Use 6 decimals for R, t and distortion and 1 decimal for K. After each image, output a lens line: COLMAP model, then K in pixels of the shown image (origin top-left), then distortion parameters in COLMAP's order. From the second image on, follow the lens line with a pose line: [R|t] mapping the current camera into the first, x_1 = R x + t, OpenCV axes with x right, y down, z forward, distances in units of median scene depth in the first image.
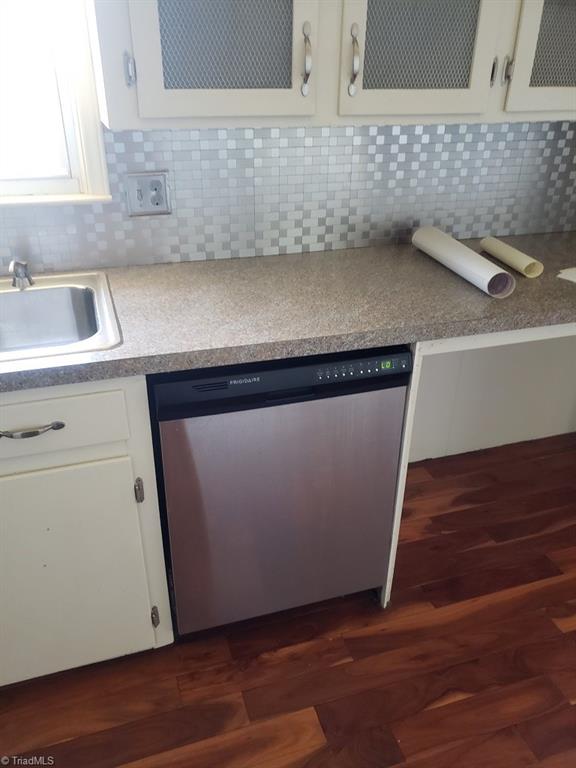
lens RADIAL K [[598.9, 0, 289.3], [0, 598.9, 382.2], [0, 0, 1]] dist [0.022752, 0.005218]
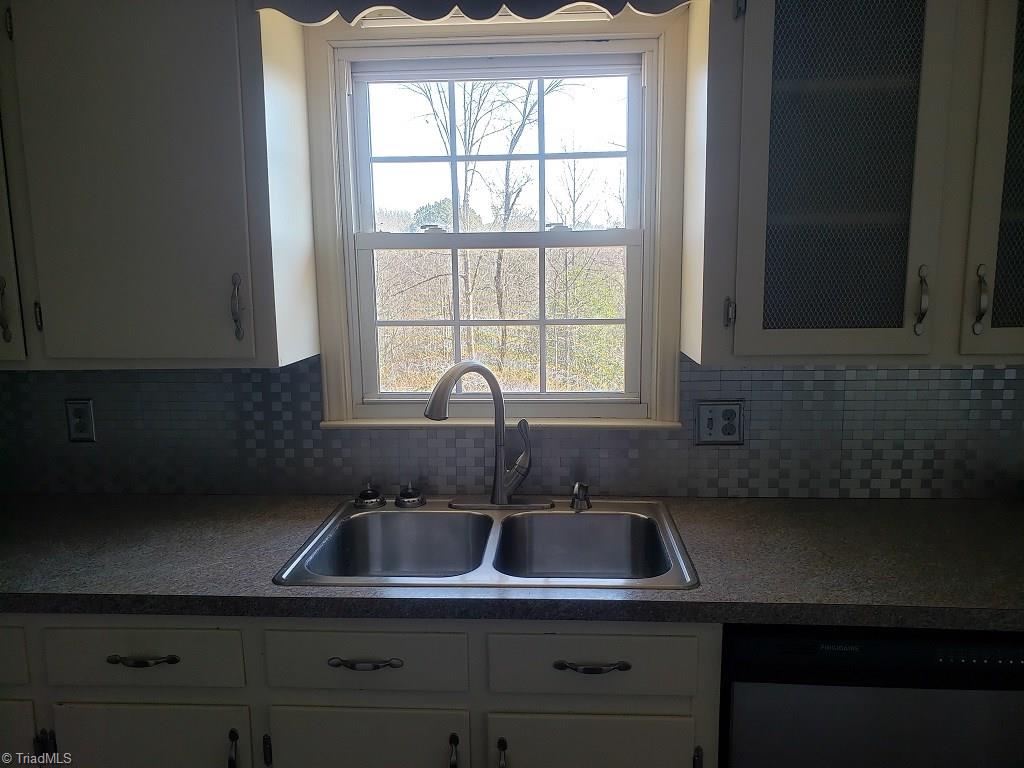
lens RADIAL K [[798.6, 0, 509.8], [0, 798.6, 388.0], [0, 0, 1]] dist [0.022752, 0.005218]
pose [[0.931020, 0.037859, -0.362999, -0.095353], [-0.145831, 0.950345, -0.274913, 0.024853], [0.334567, 0.308886, 0.890311, -0.241848]]
